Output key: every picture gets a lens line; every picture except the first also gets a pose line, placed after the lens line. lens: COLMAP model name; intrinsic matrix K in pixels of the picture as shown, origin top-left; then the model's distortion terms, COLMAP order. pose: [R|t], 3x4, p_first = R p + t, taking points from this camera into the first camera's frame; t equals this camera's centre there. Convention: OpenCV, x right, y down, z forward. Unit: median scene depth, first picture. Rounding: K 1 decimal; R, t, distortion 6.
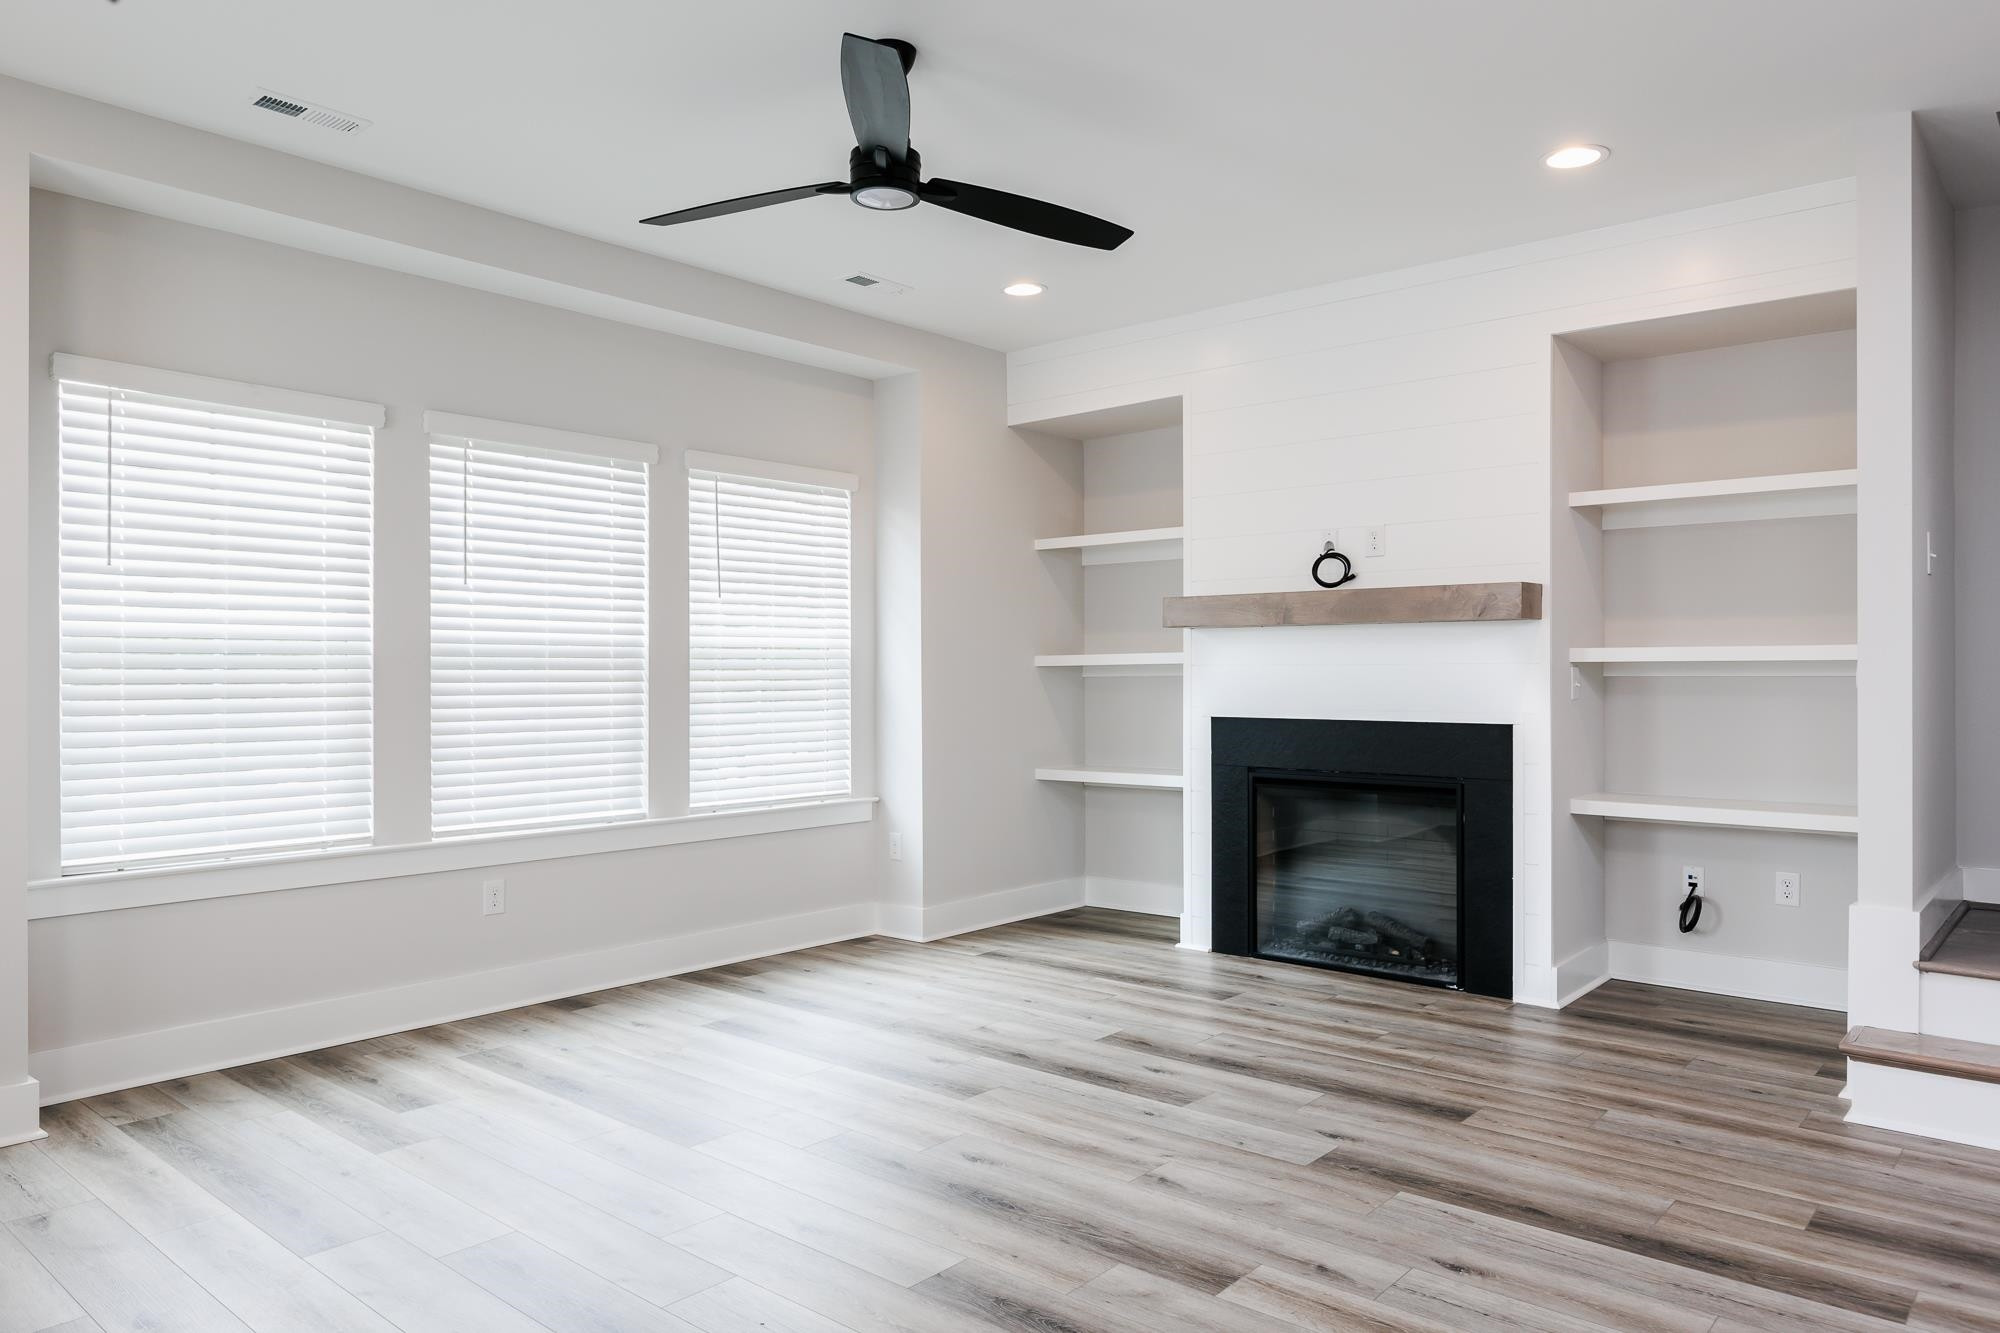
lens RADIAL K [[1328.0, 0, 1000.0], [0, 1328.0, 666.5], [0, 0, 1]] dist [-0.003516, -0.002851]
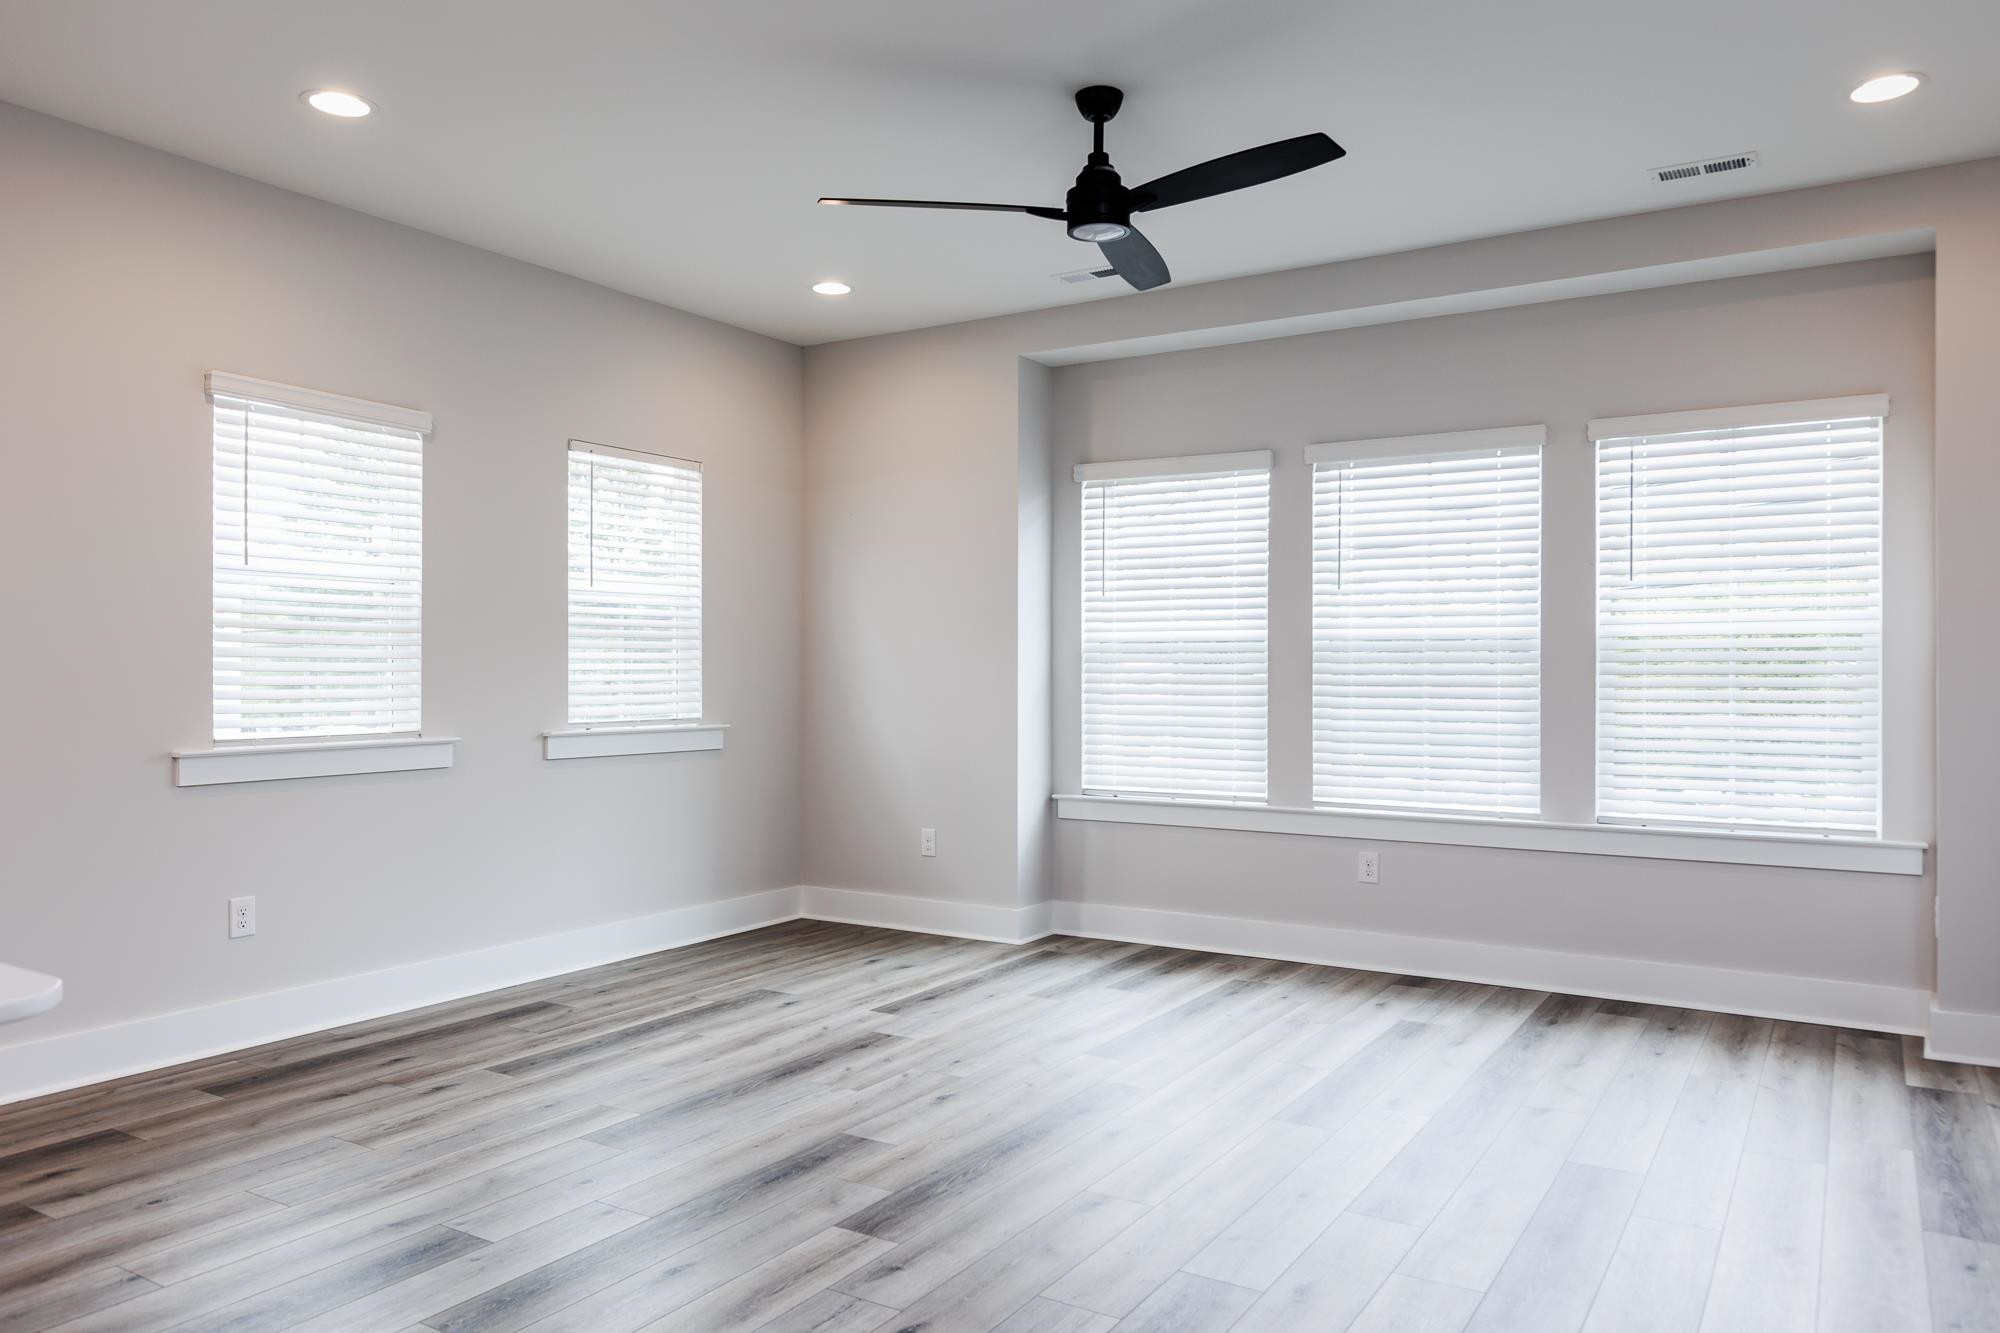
lens RADIAL K [[1368.4, 0, 1000.0], [0, 1368.4, 666.5], [0, 0, 1]] dist [-0.002226, -0.004083]
pose [[0.151225, -0.000692, -0.988499, 0.752946], [0.002942, 0.999996, -0.000250, 0.004889], [0.988495, -0.002870, 0.151226, 0.554767]]
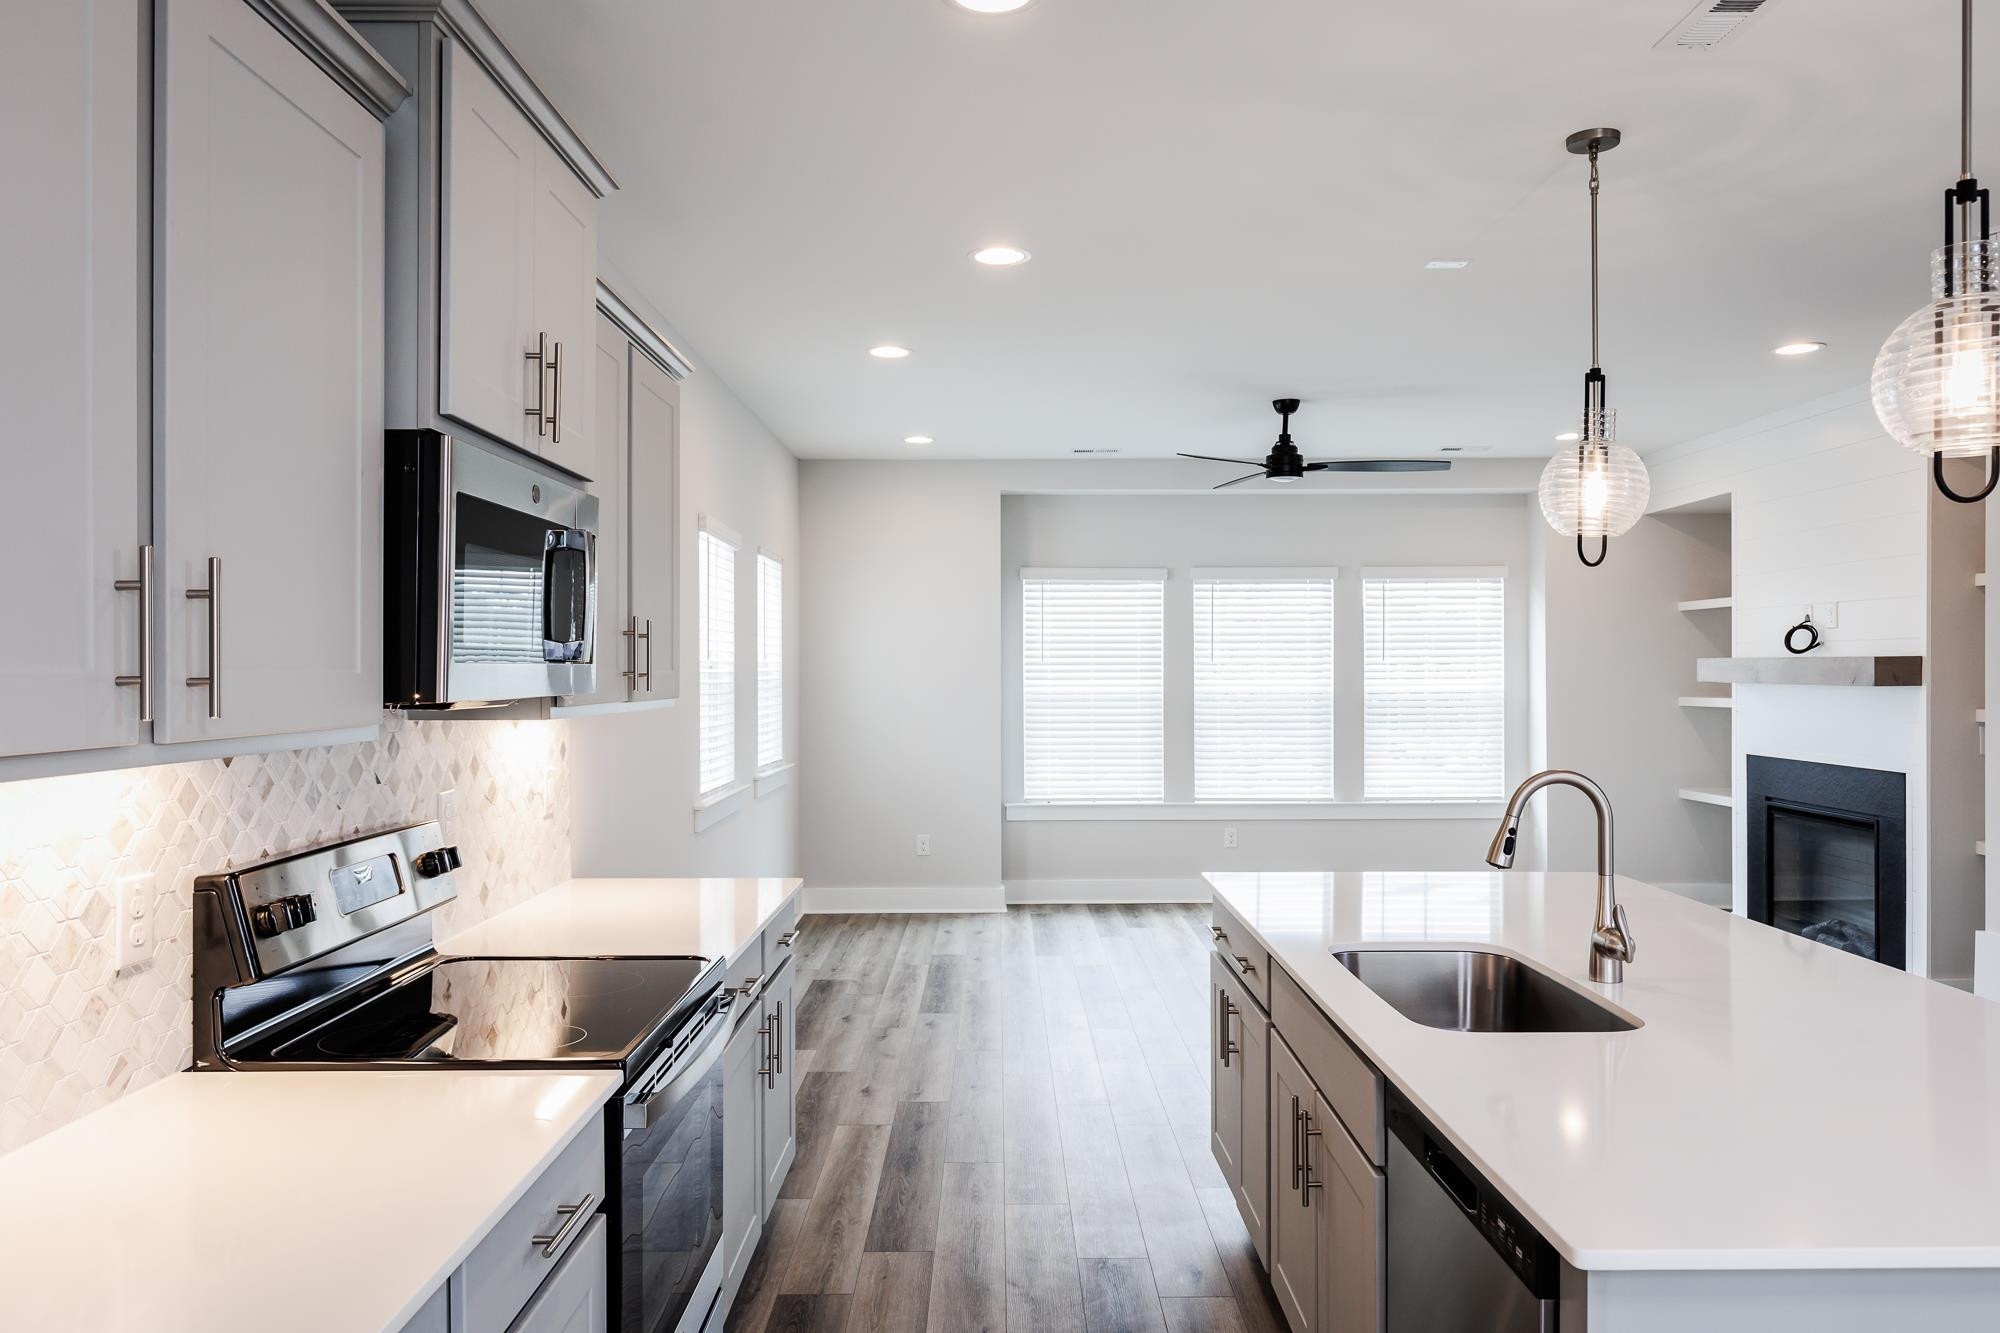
lens RADIAL K [[1368.4, 0, 1000.0], [0, 1368.4, 666.5], [0, 0, 1]] dist [-0.002226, -0.004083]
pose [[0.653066, -0.001375, -0.757300, 0.845582], [0.005410, 0.999981, 0.002849, -0.064396], [0.757282, -0.005958, 0.653061, -0.444893]]
